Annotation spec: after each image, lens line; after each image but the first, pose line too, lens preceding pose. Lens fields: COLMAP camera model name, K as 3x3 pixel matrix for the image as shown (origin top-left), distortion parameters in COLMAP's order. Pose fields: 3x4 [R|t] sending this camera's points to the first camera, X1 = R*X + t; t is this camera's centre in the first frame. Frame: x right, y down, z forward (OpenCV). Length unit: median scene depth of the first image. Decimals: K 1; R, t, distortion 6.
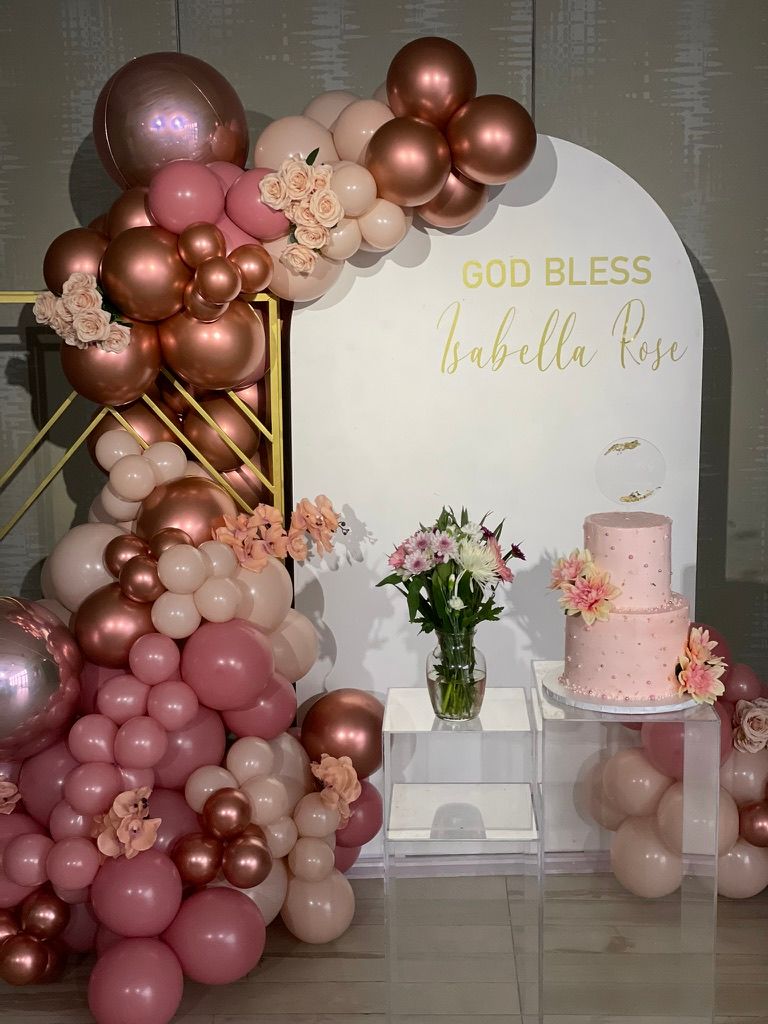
lens RADIAL K [[1520.1, 0, 402.7], [0, 1520.1, 515.0], [0, 0, 1]] dist [0.137551, 0.000000]
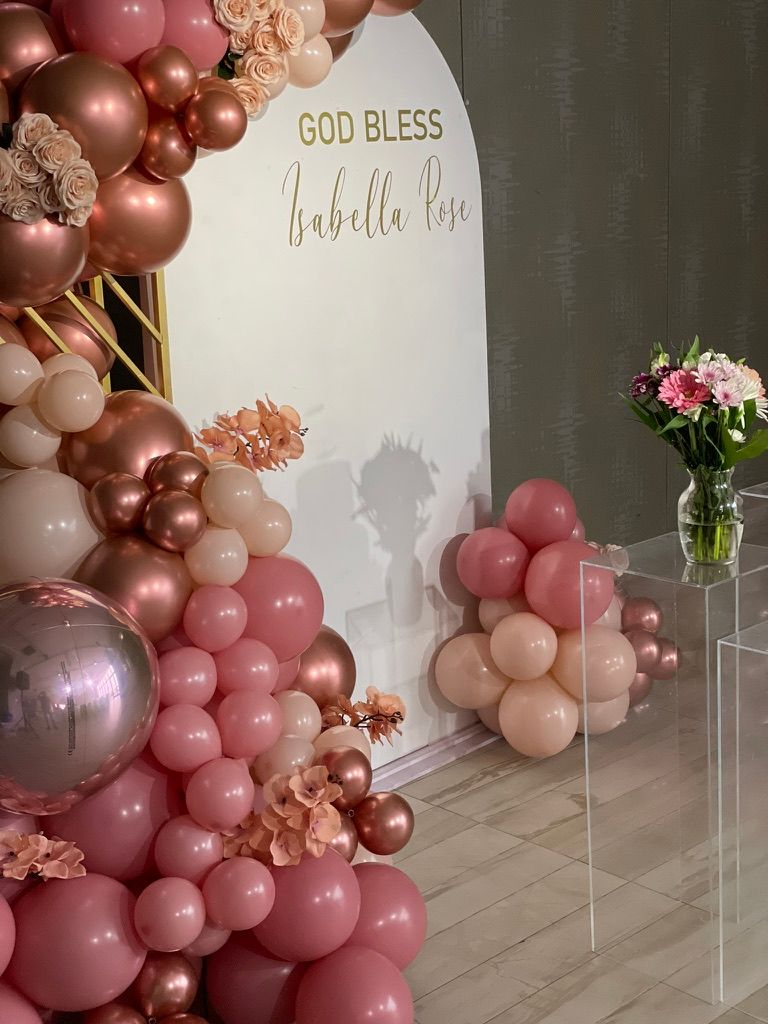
lens RADIAL K [[1520.1, 0, 380.7], [0, 1520.1, 511.0], [0, 0, 1]] dist [0.137551, 0.000000]
pose [[0.710842, -0.178121, 0.680424, -0.580413], [0.167444, 0.982444, 0.082255, -0.008196], [-0.683130, 0.055463, 0.728188, 0.353812]]
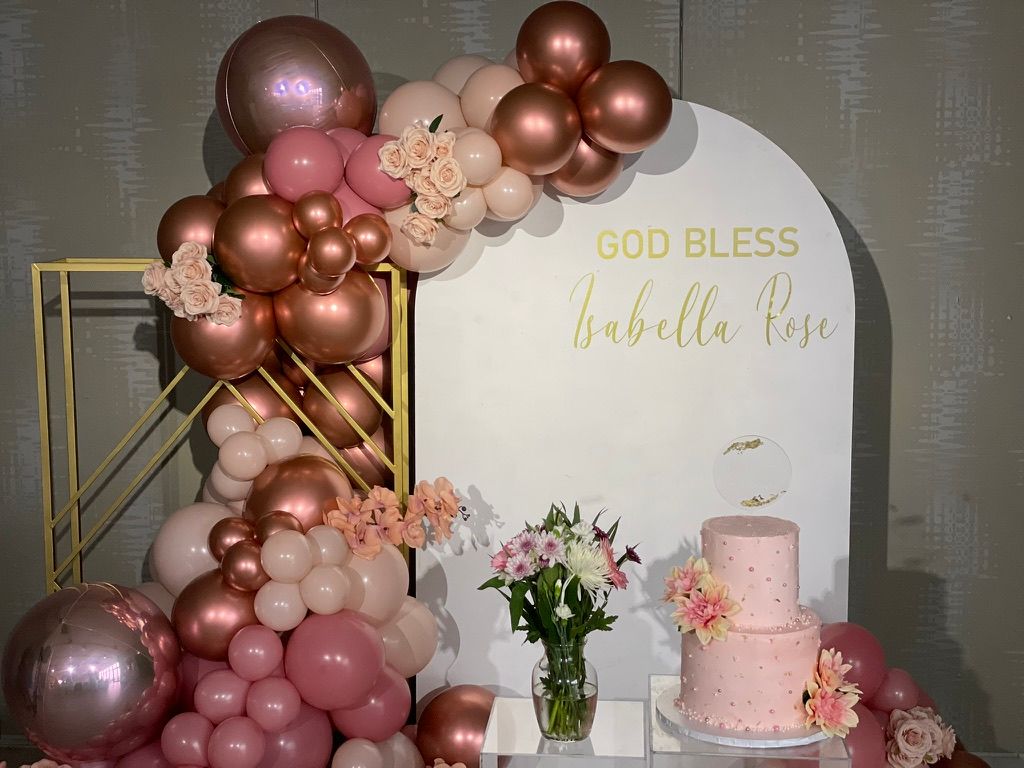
lens RADIAL K [[1520.1, 0, 510.6], [0, 1520.1, 379.0], [0, 0, 1]] dist [0.137551, 0.000000]
pose [[0.998527, 0.013279, -0.052609, 0.037533], [-0.016096, 0.998438, -0.053494, -0.023848], [0.051817, 0.054262, 0.997181, 0.060938]]
